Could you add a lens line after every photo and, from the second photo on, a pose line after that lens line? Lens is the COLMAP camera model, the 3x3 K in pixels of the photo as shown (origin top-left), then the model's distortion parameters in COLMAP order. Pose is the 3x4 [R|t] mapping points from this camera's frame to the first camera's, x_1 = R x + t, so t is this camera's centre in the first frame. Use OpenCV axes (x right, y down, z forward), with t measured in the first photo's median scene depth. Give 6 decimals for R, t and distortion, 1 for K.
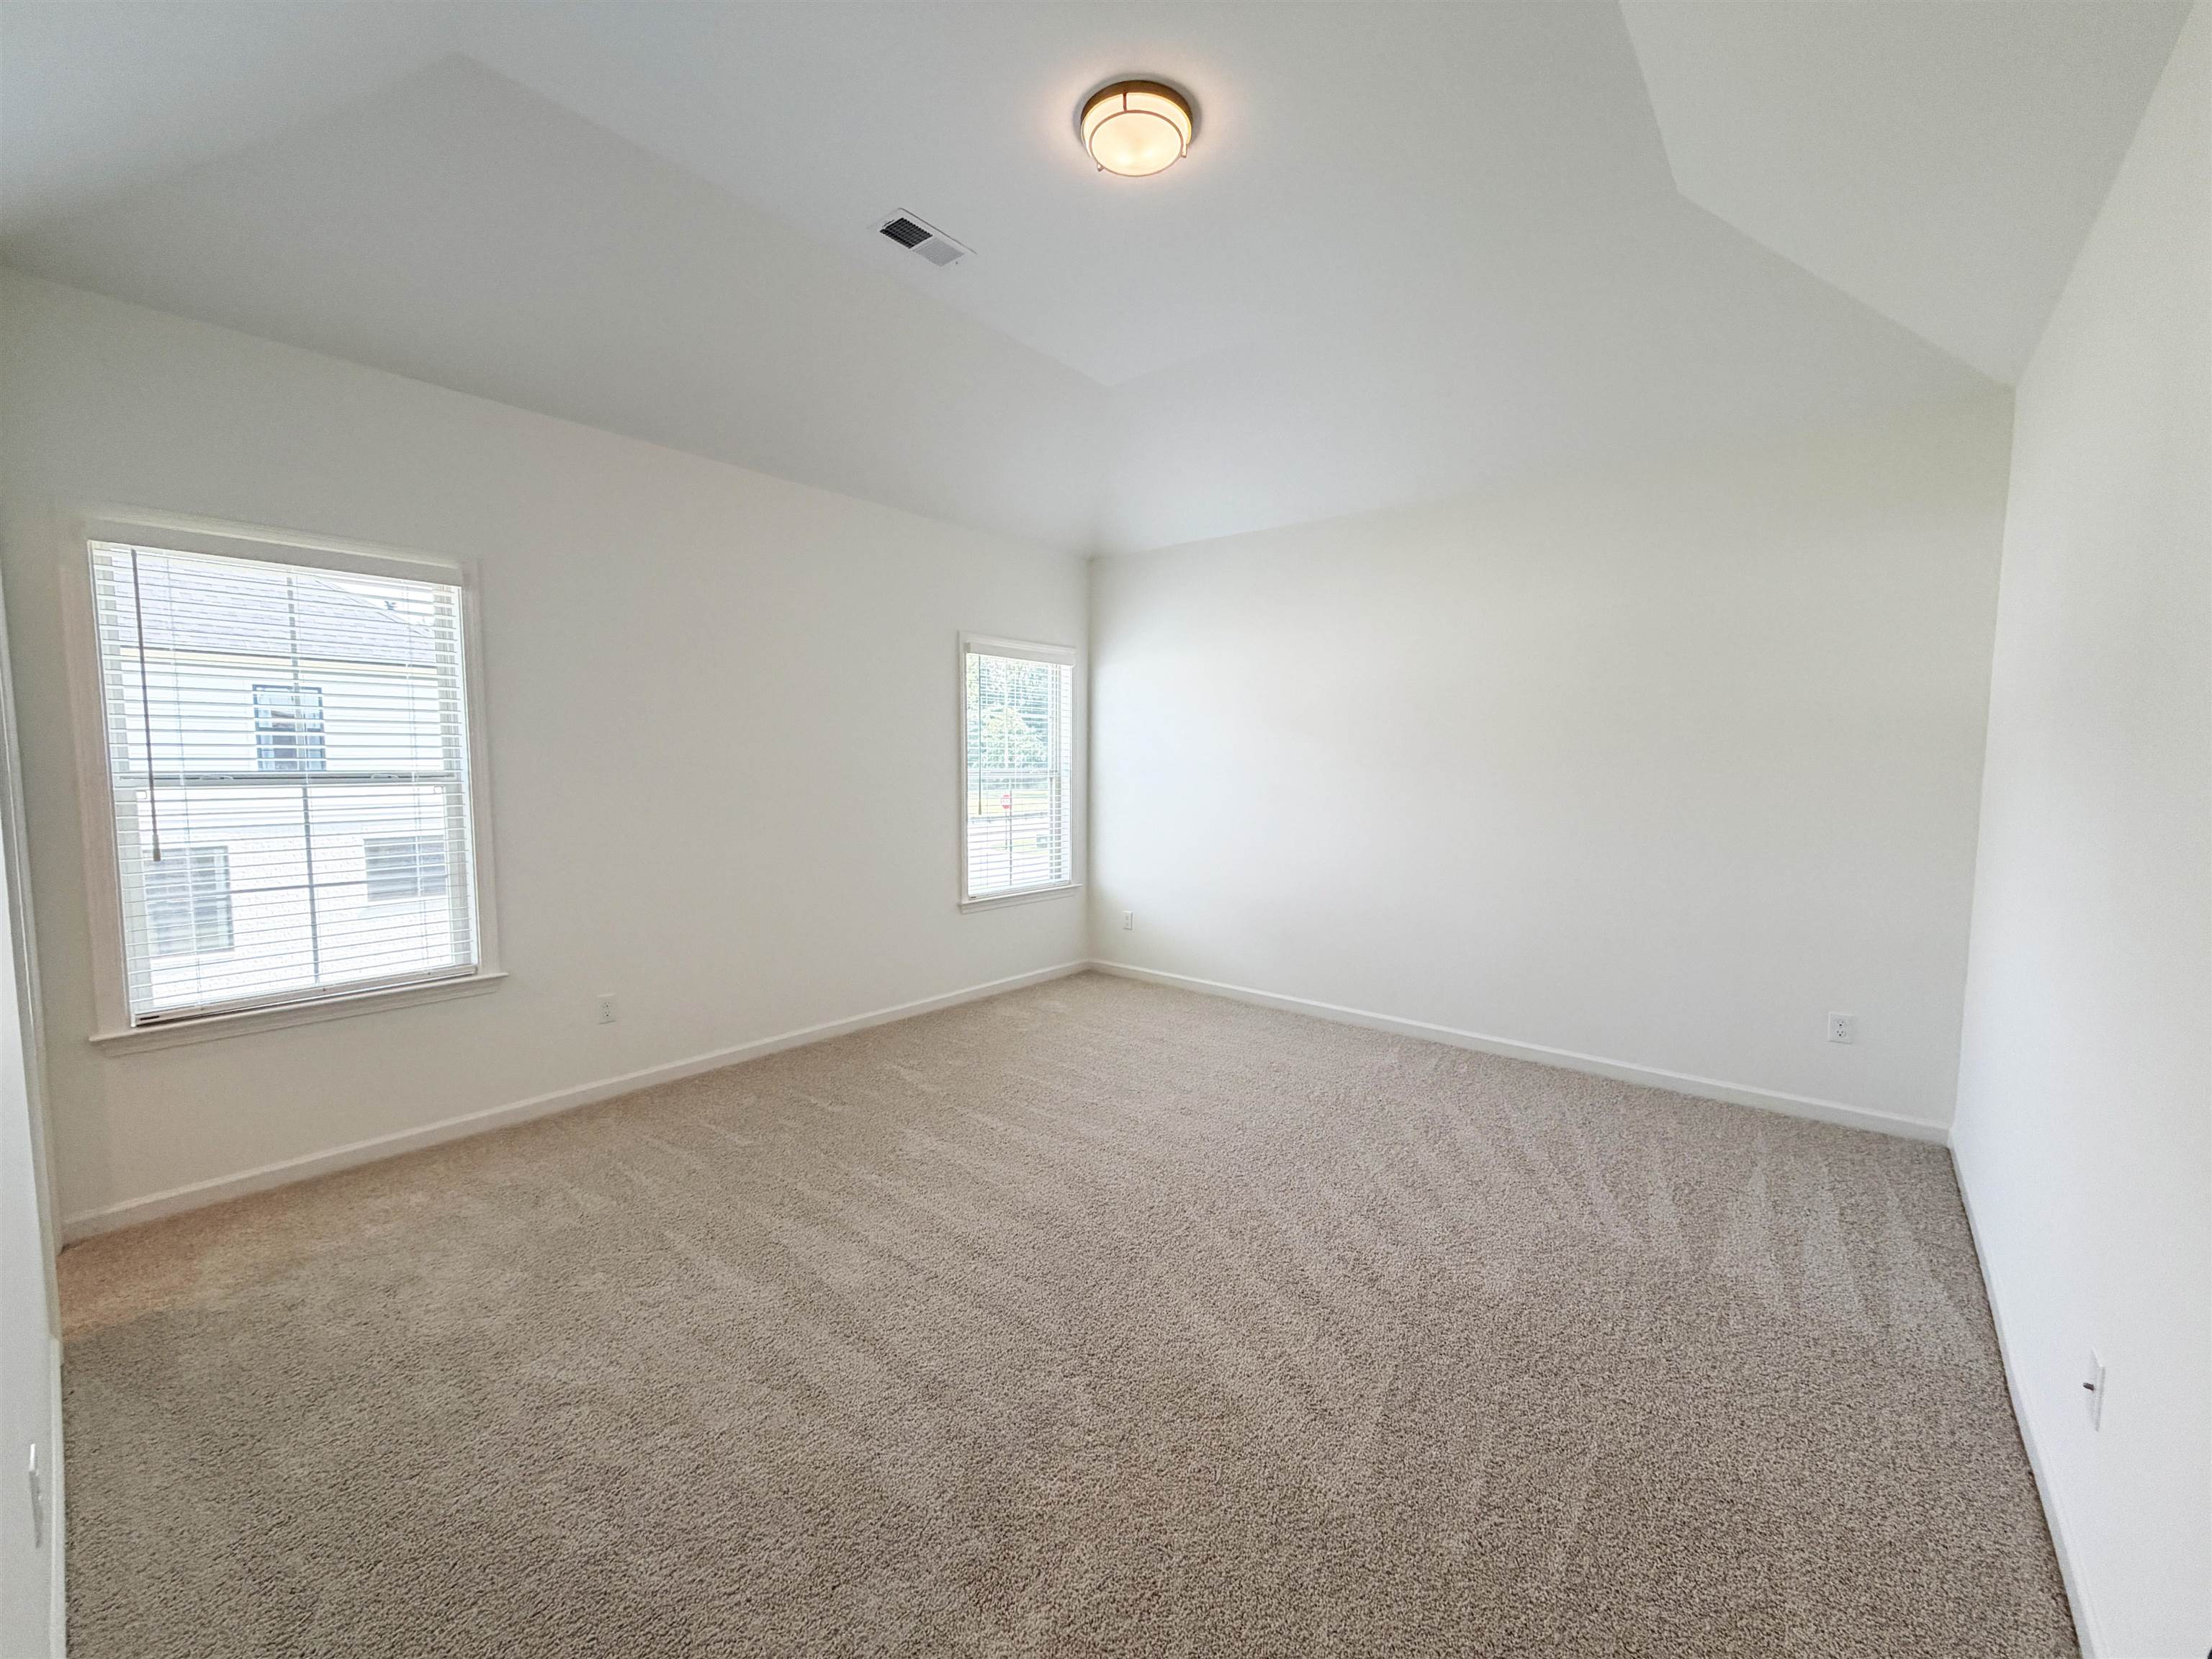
lens RADIAL K [[882.7, 0, 1106.0], [0, 882.7, 829.5], [0, 0, 1]] dist [0.000598, -0.000032]
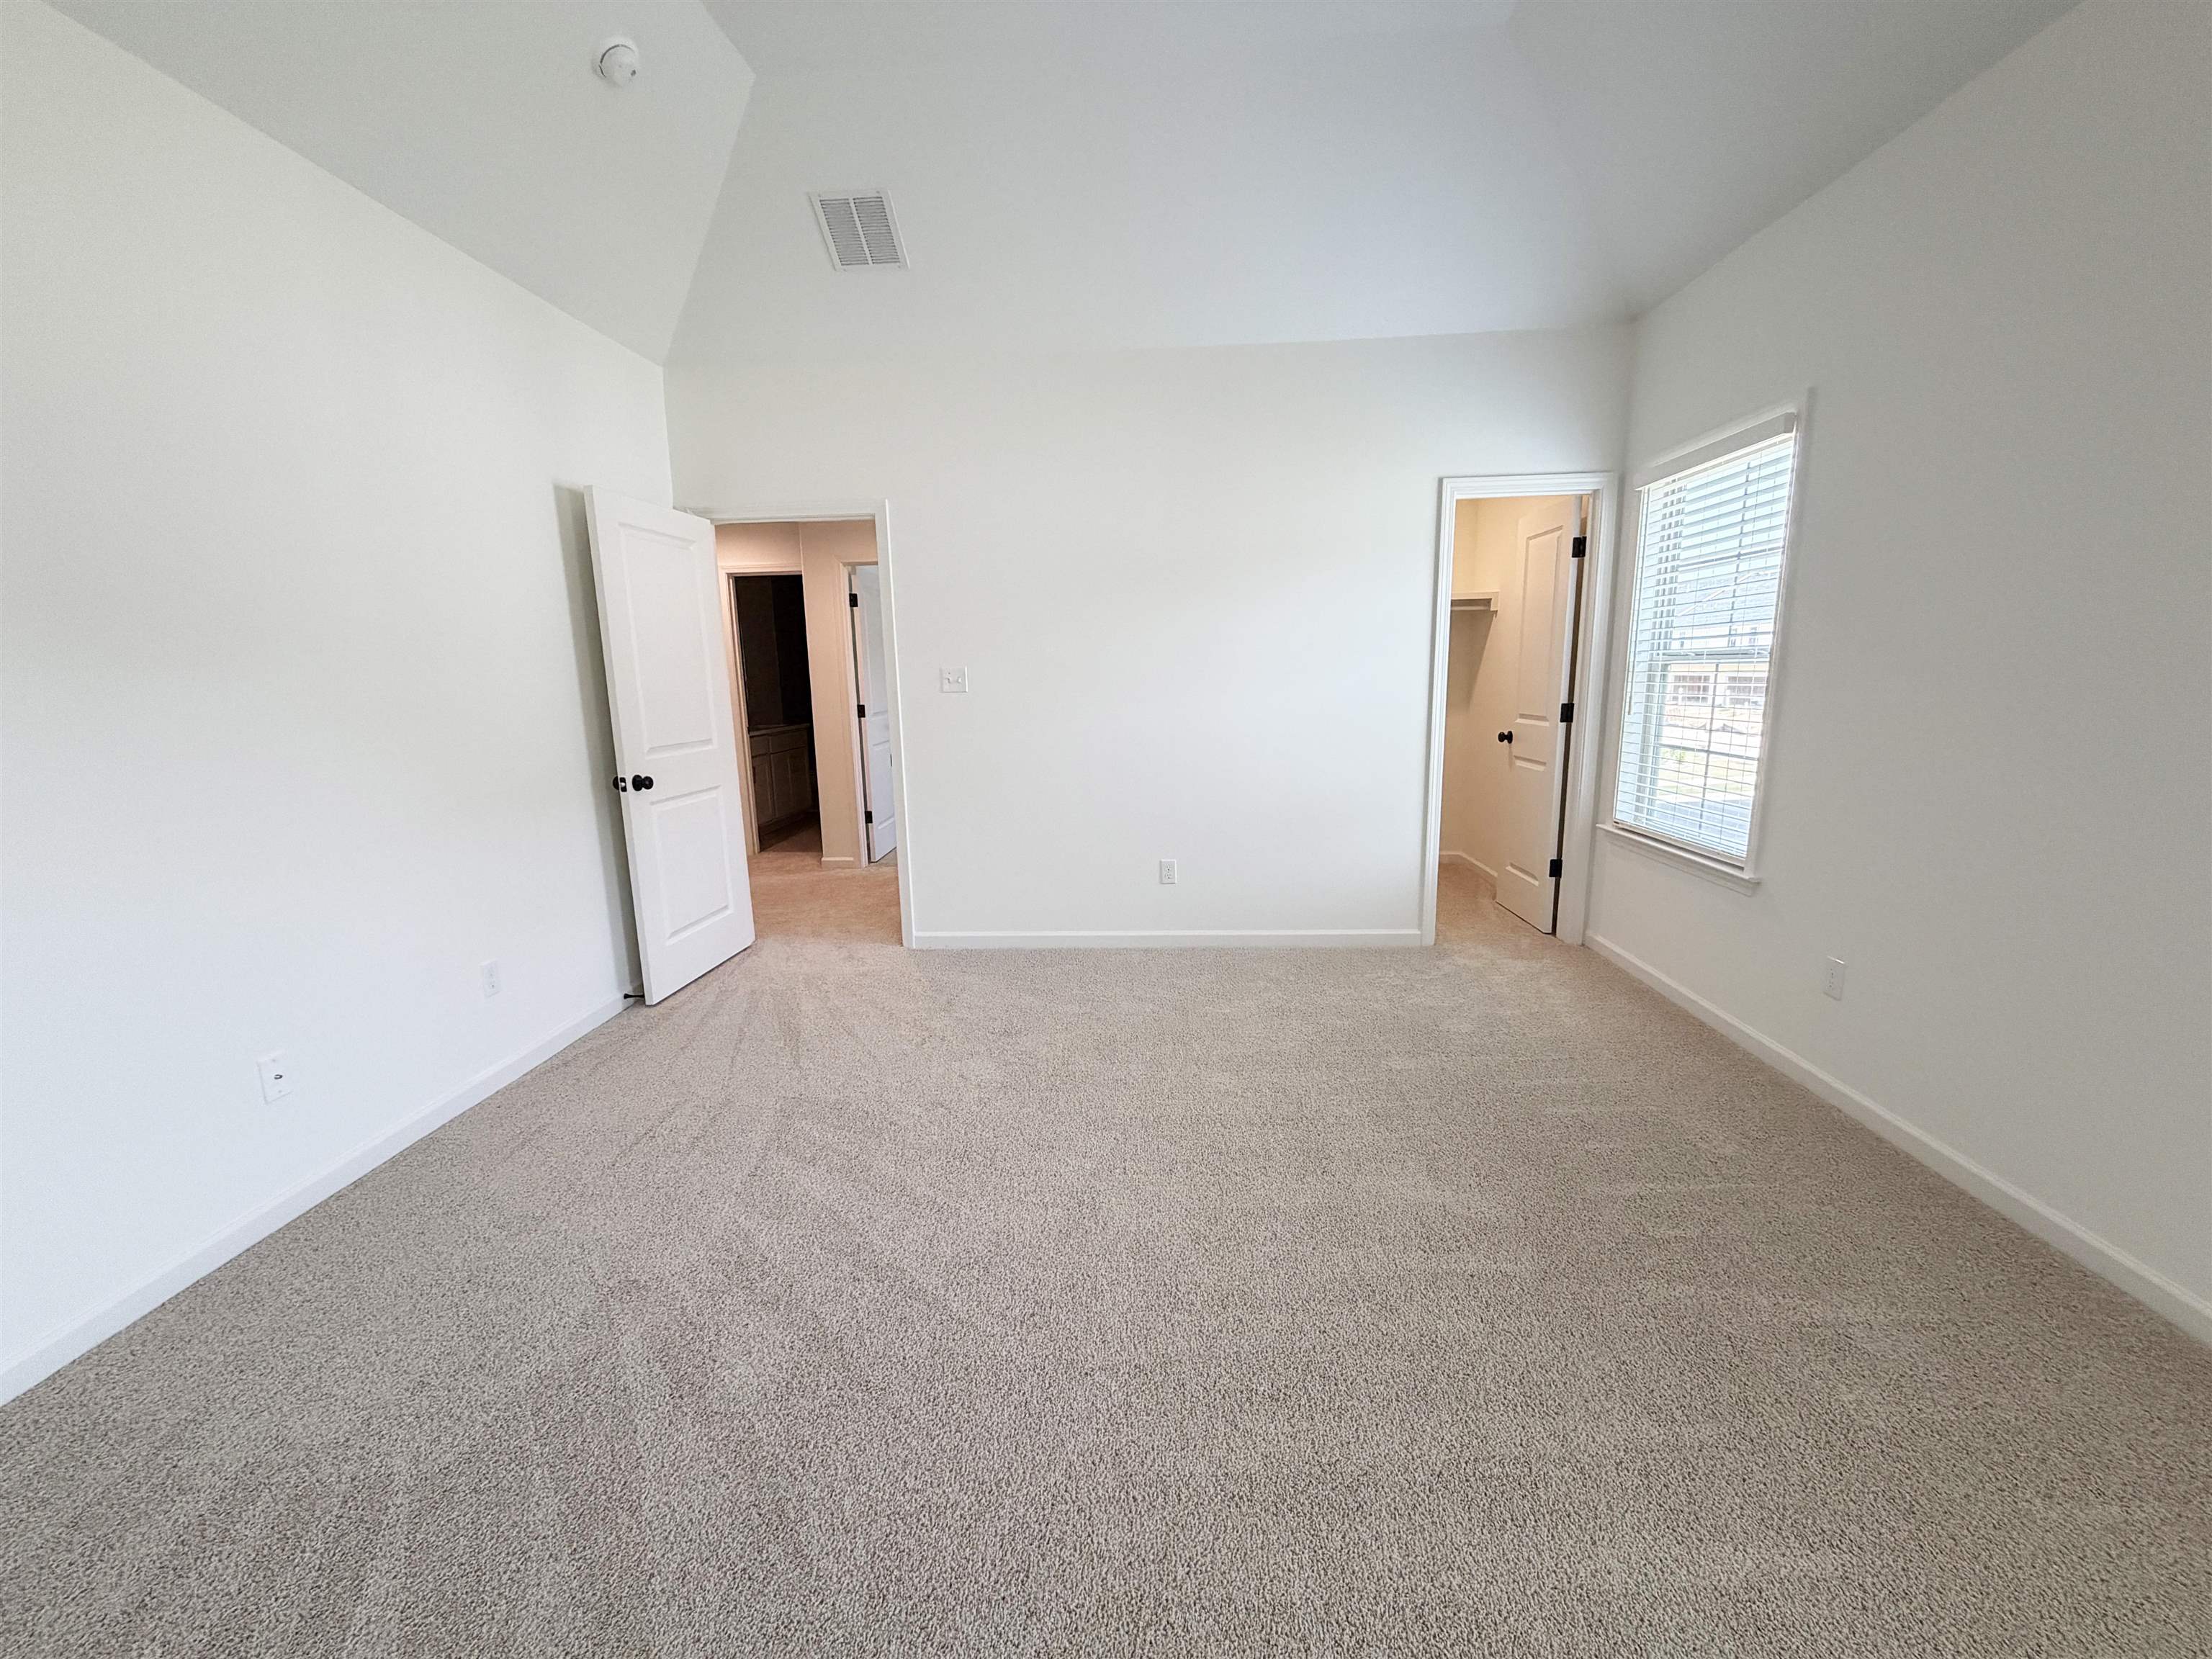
lens RADIAL K [[882.7, 0, 1106.0], [0, 882.7, 829.5], [0, 0, 1]] dist [0.000598, -0.000032]
pose [[-0.802789, 0.122897, -0.583461, 0.409252], [-0.028782, 0.969400, 0.243792, -0.097256], [0.595569, 0.212506, -0.774686, 1.488847]]
